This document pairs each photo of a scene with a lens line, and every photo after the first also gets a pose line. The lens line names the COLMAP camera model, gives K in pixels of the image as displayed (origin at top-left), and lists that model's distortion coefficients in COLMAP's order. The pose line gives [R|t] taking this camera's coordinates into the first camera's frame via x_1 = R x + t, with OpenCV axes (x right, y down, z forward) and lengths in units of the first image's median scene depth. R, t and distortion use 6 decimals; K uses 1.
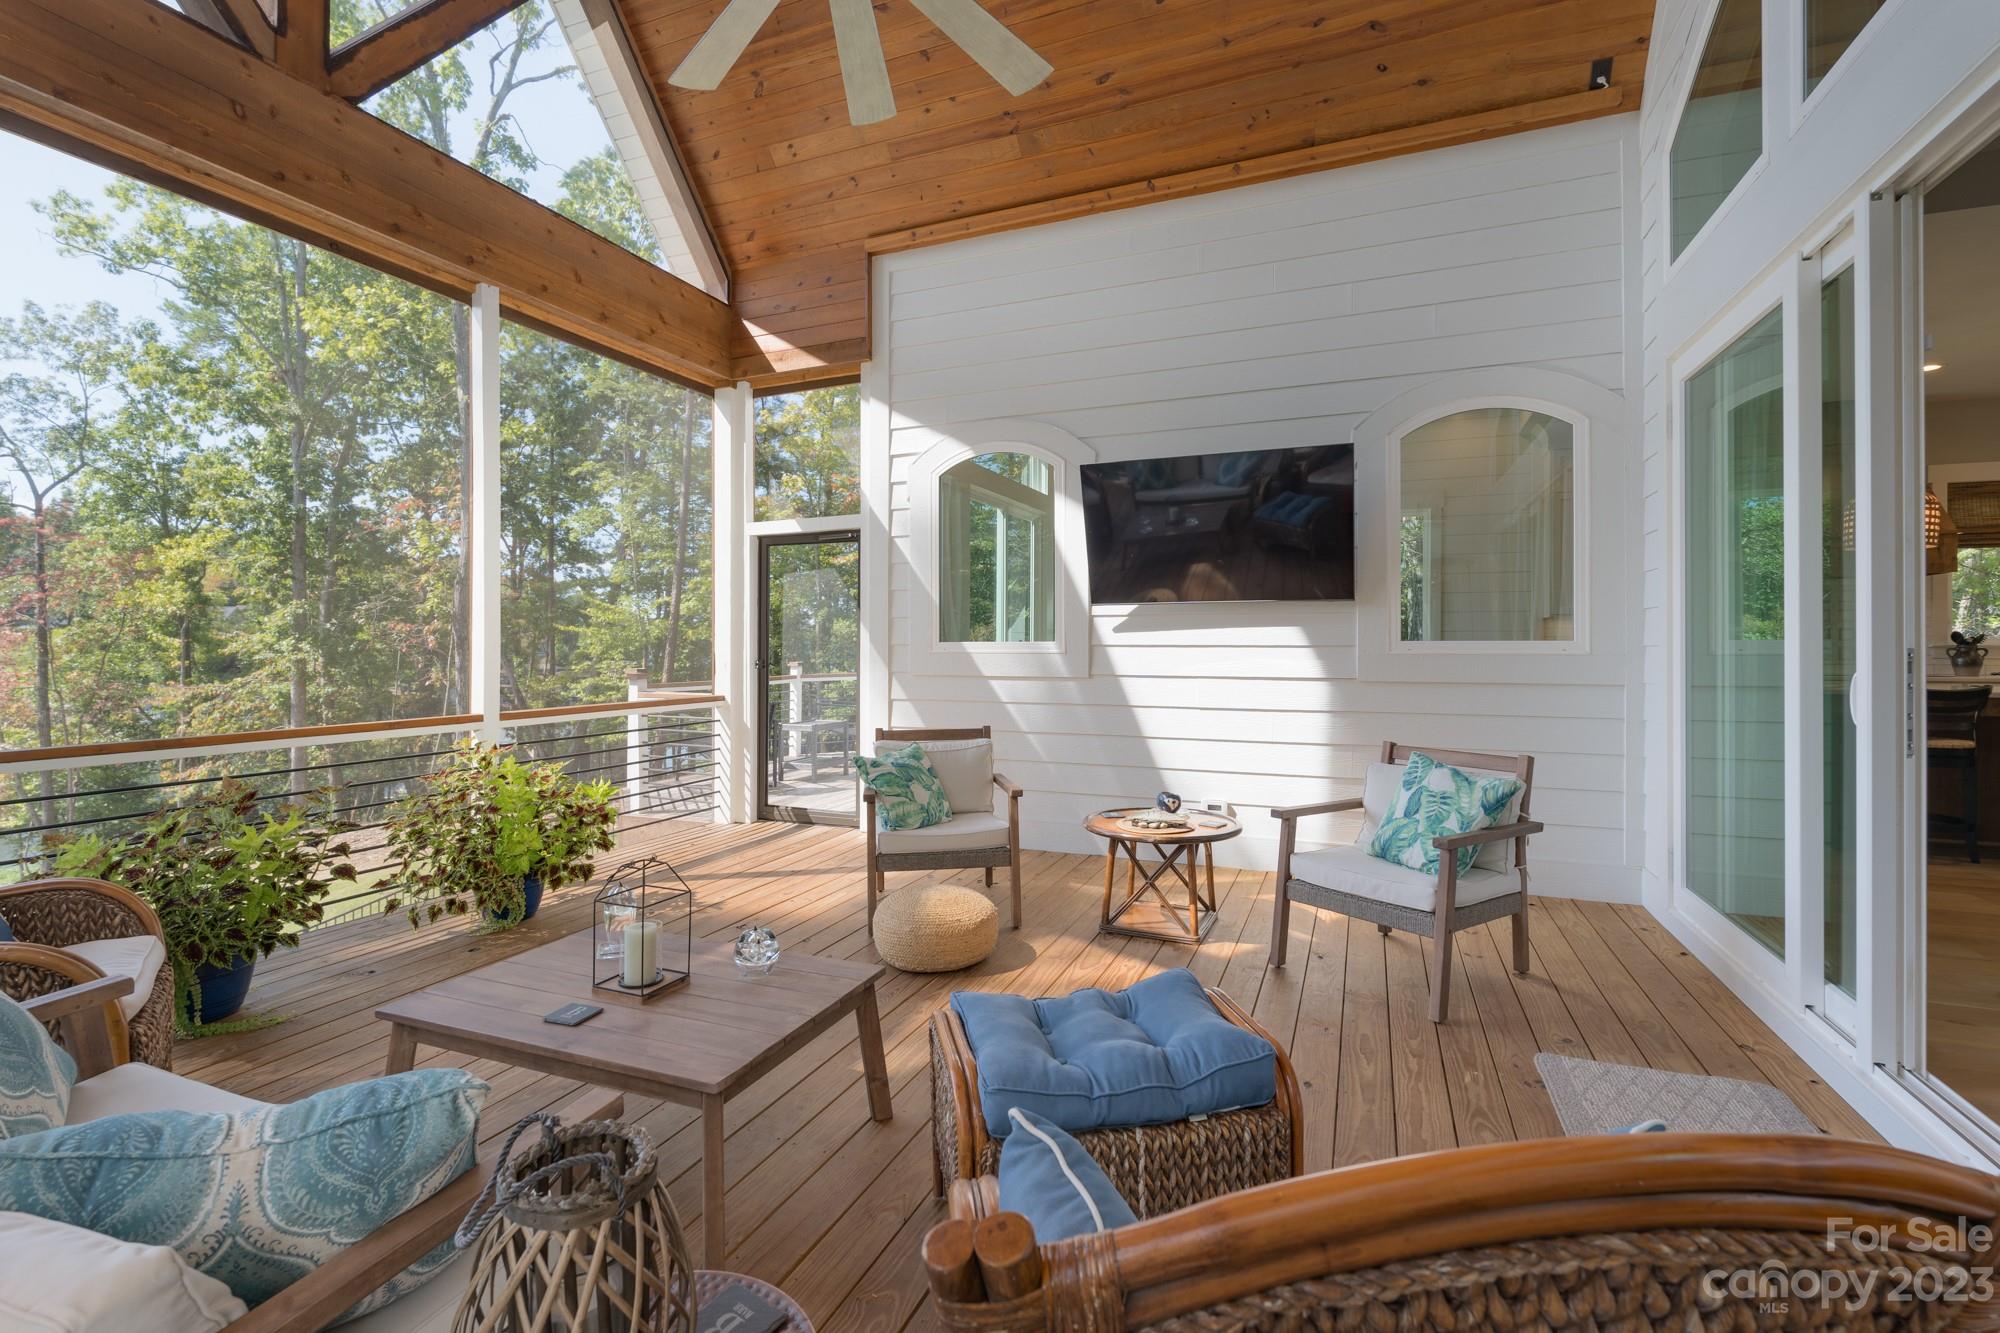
lens RADIAL K [[903.0, 0, 989.8], [0, 903.0, 647.3], [0, 0, 1]] dist [0.003195, -0.006151]
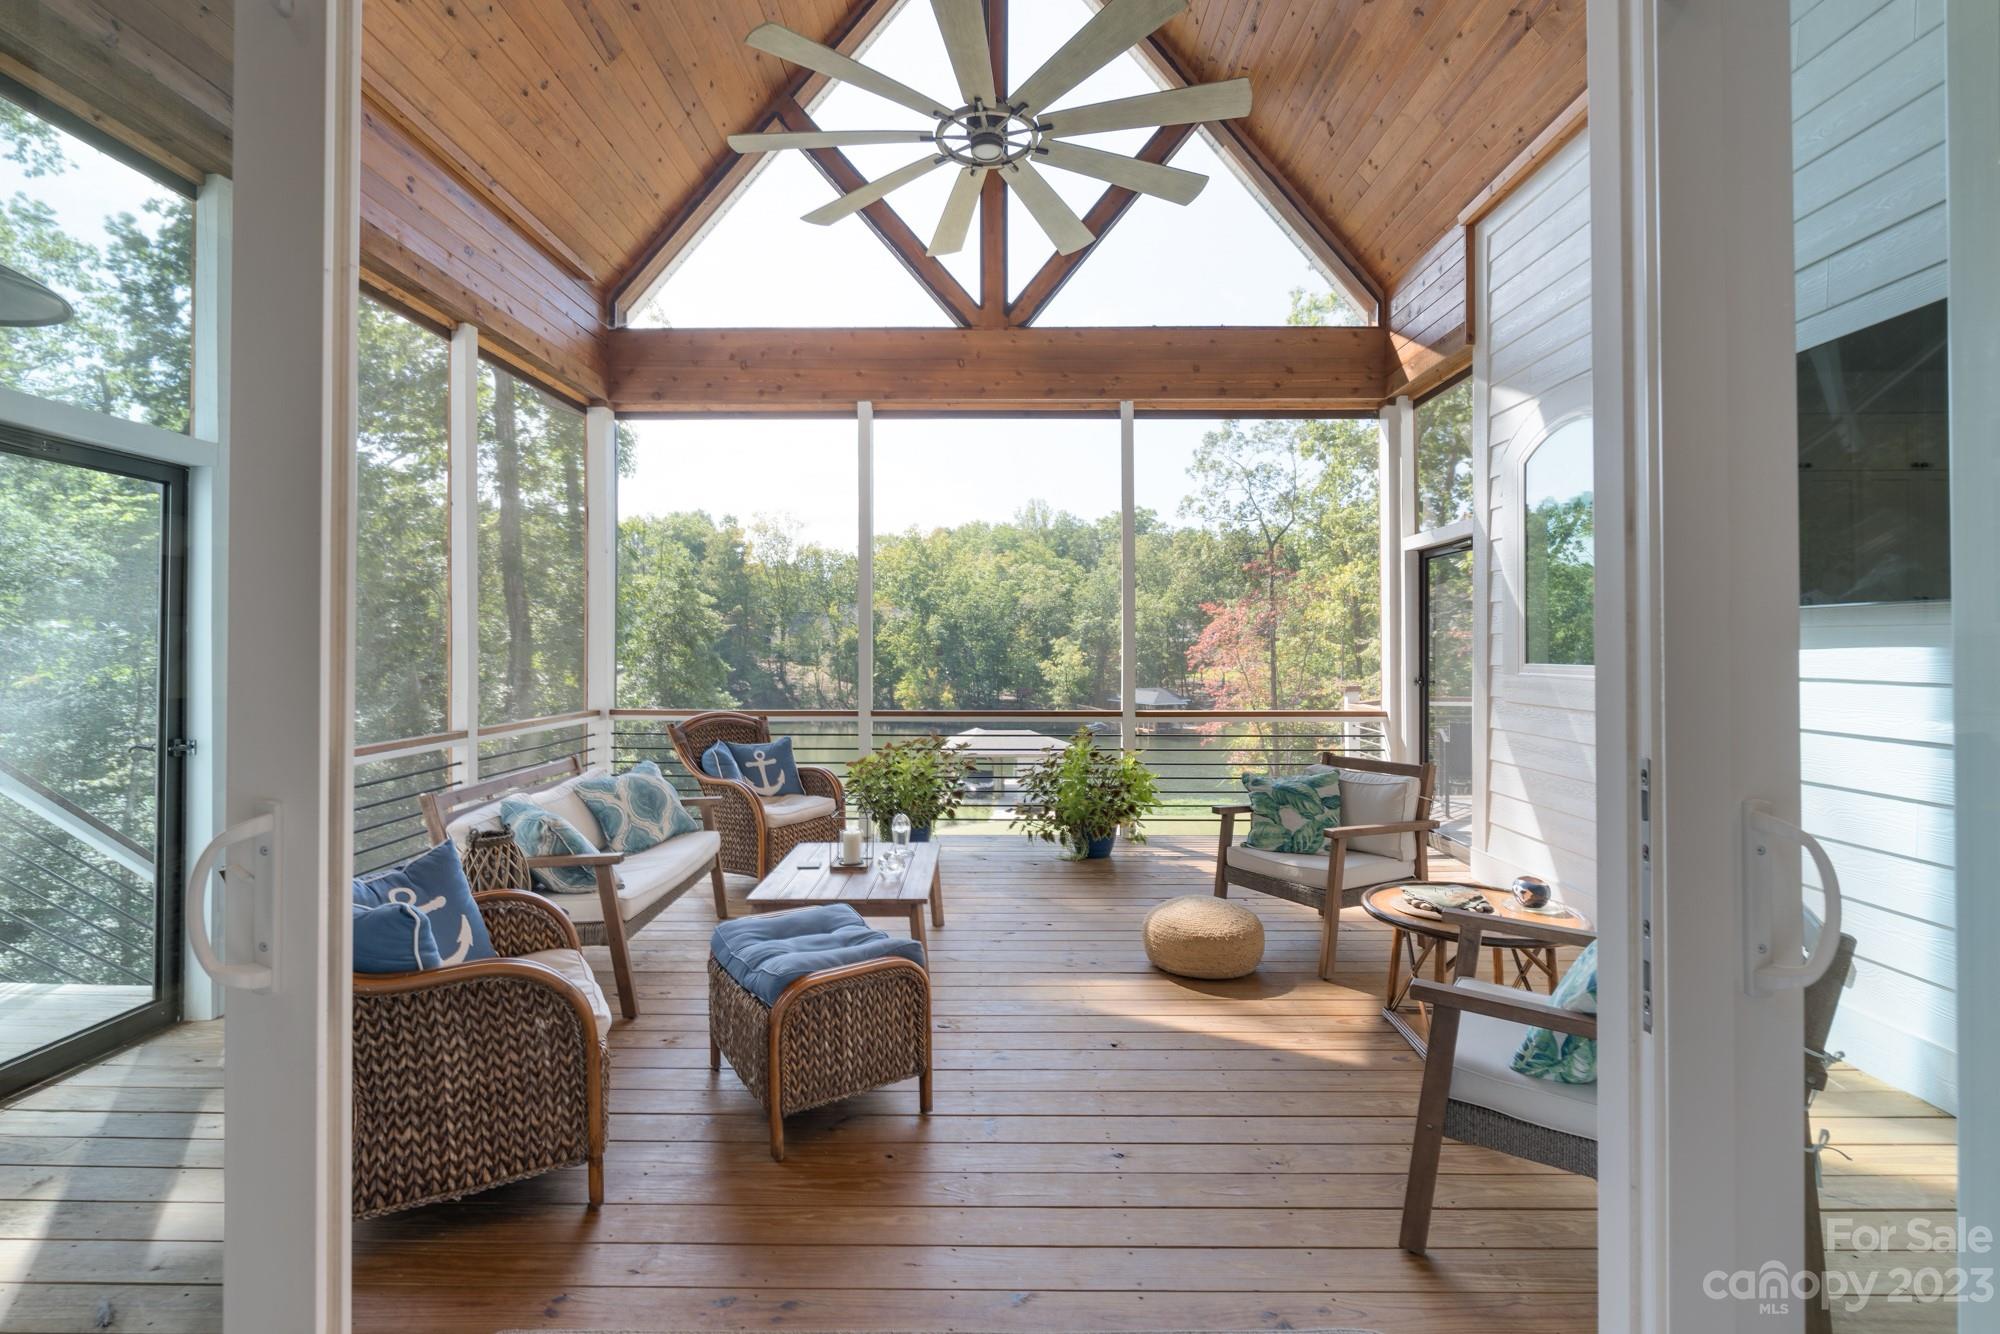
lens RADIAL K [[903.0, 0, 989.8], [0, 903.0, 647.8], [0, 0, 1]] dist [0.003195, -0.006151]
pose [[0.366932, 0.000052, -0.930248, 0.521693], [0.000237, 1.000000, 0.000149, -0.019807], [0.930248, -0.000275, 0.366932, 0.234382]]
